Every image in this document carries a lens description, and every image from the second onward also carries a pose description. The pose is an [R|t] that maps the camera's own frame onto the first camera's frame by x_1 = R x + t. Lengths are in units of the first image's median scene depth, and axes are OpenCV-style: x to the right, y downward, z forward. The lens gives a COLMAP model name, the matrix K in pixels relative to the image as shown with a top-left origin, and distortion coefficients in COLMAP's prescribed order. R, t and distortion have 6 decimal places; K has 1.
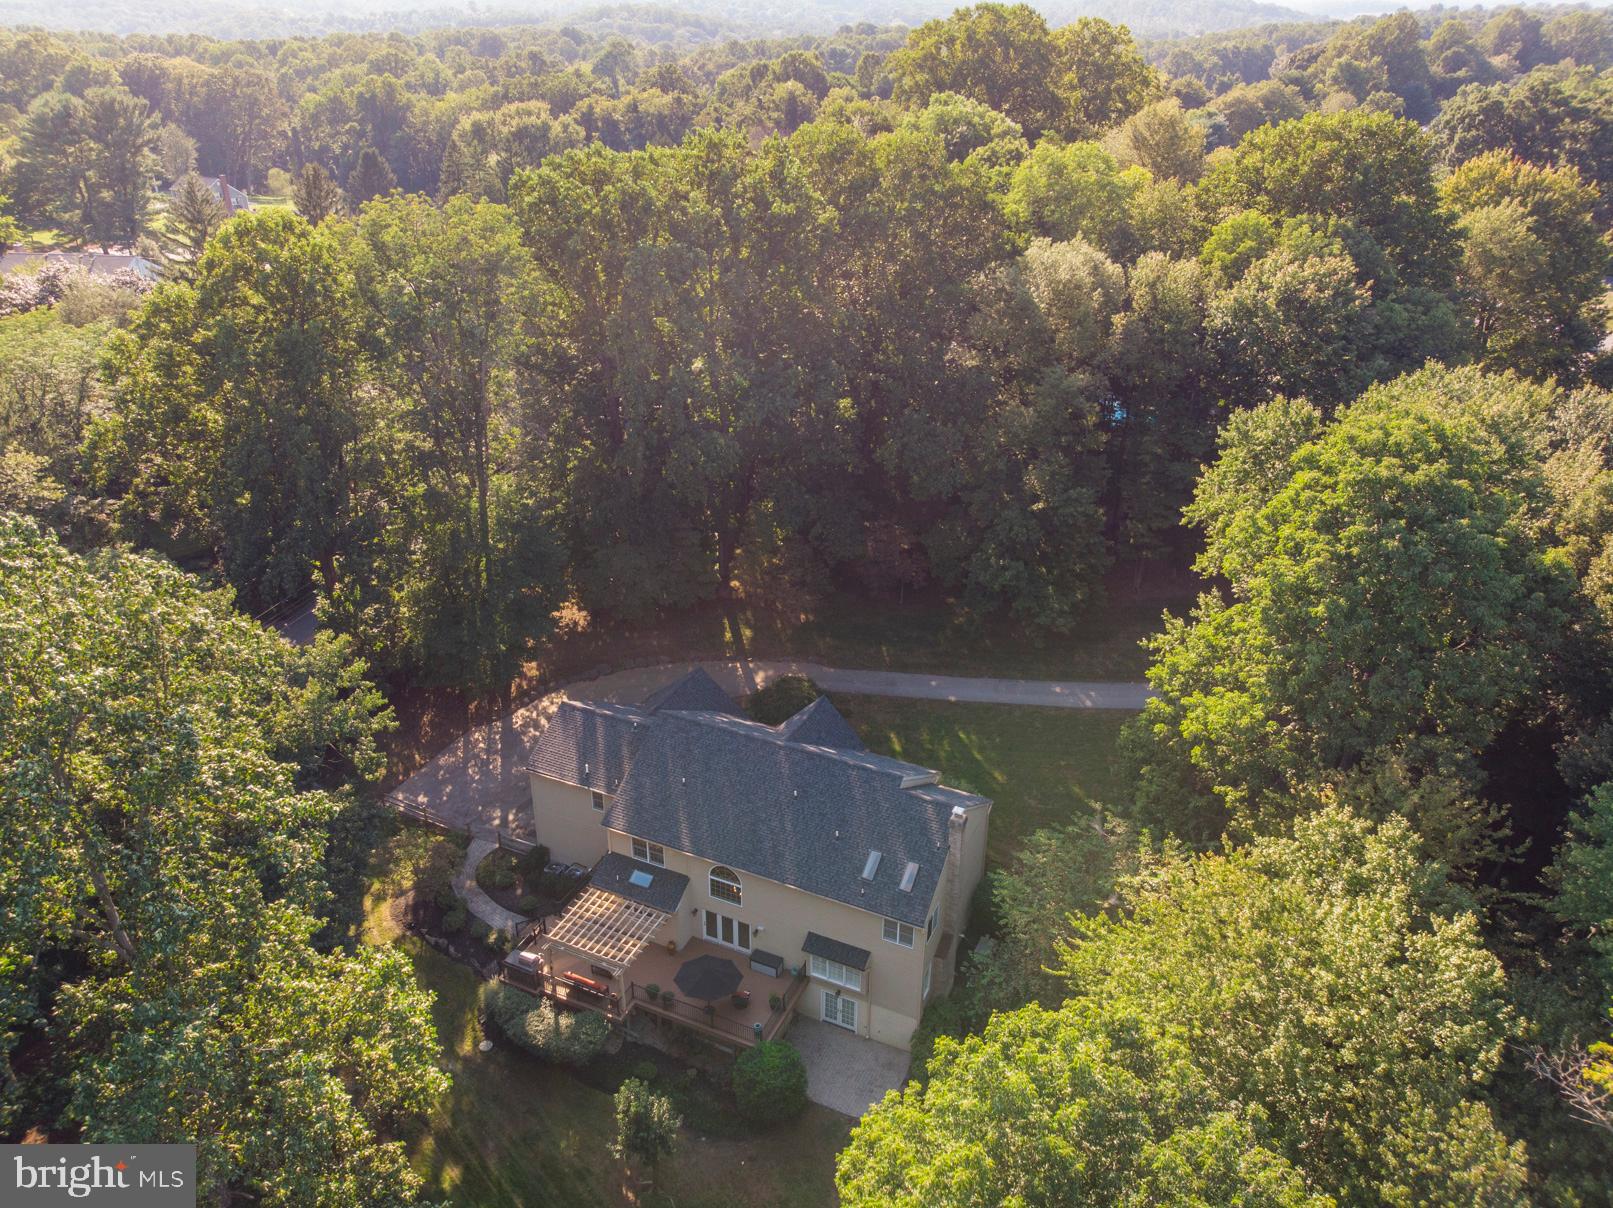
lens RADIAL K [[1197.1, 0, 806.5], [0, 1197.1, 604.0], [0, 0, 1]] dist [0.001690, -0.073033]
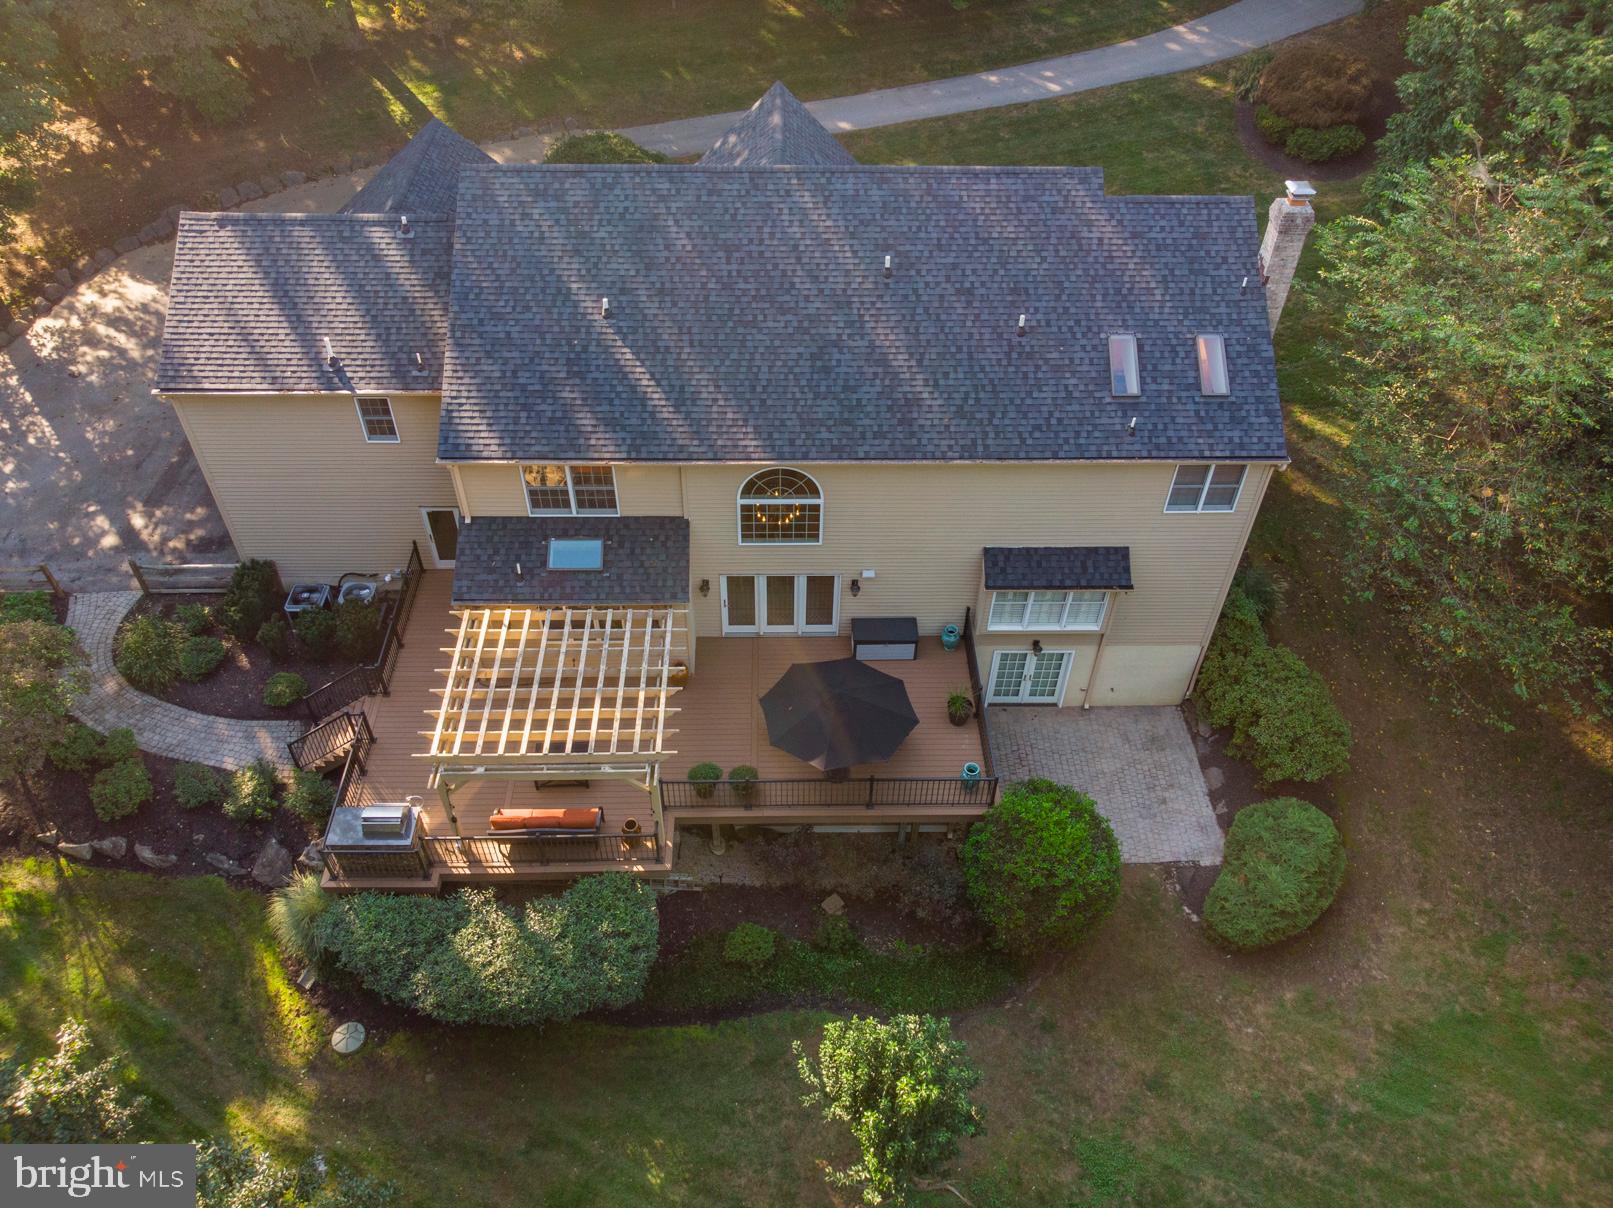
lens RADIAL K [[1180.1, 0, 806.5], [0, 1180.1, 604.0], [0, 0, 1]] dist [0.006704, 0.003342]
pose [[0.897640, -0.309925, 0.313351, -0.208555], [0.192371, 0.915201, 0.354119, 0.117997], [-0.396529, -0.257592, 0.881142, 0.615693]]
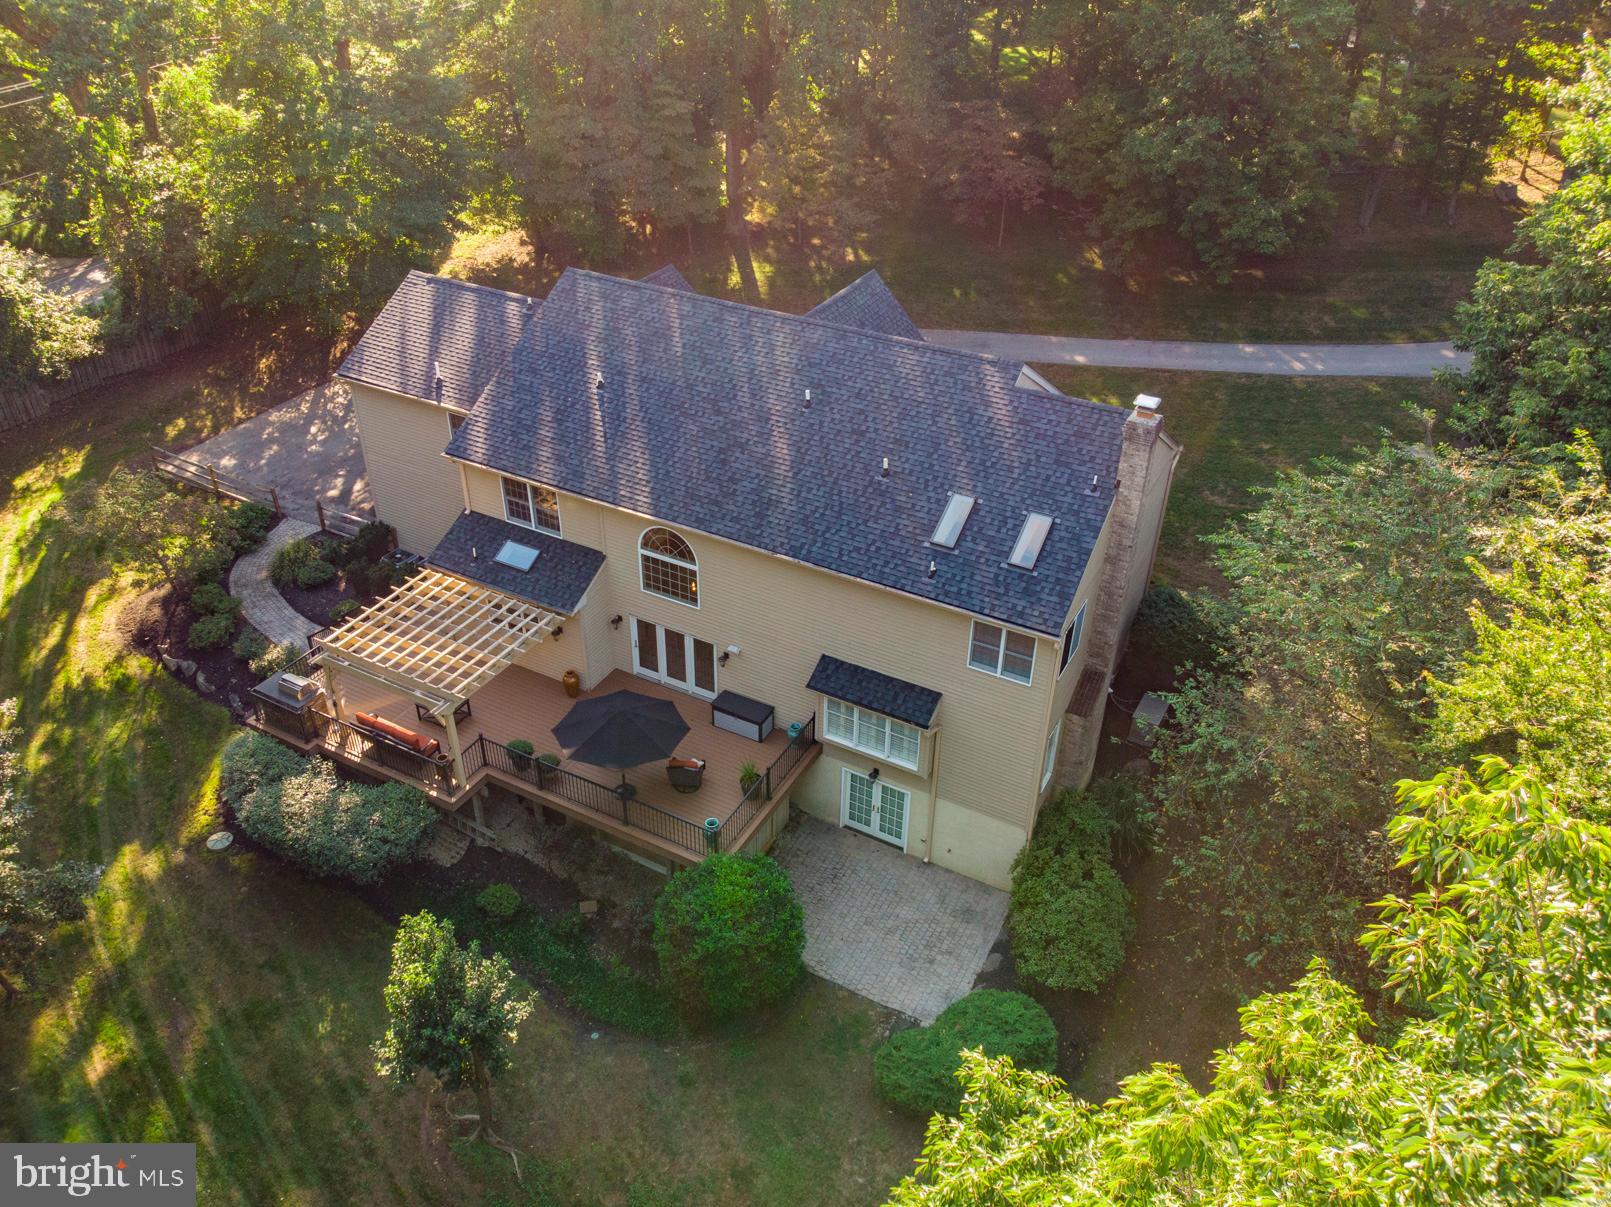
lens RADIAL K [[1195.0, 0, 805.5], [0, 1195.0, 603.5], [0, 0, 1]] dist [0.000111, -0.003285]
pose [[0.998016, 0.040547, -0.048162, 0.018455], [-0.034330, 0.991745, 0.123549, 0.187712], [0.052774, -0.121650, 0.991169, 0.490151]]
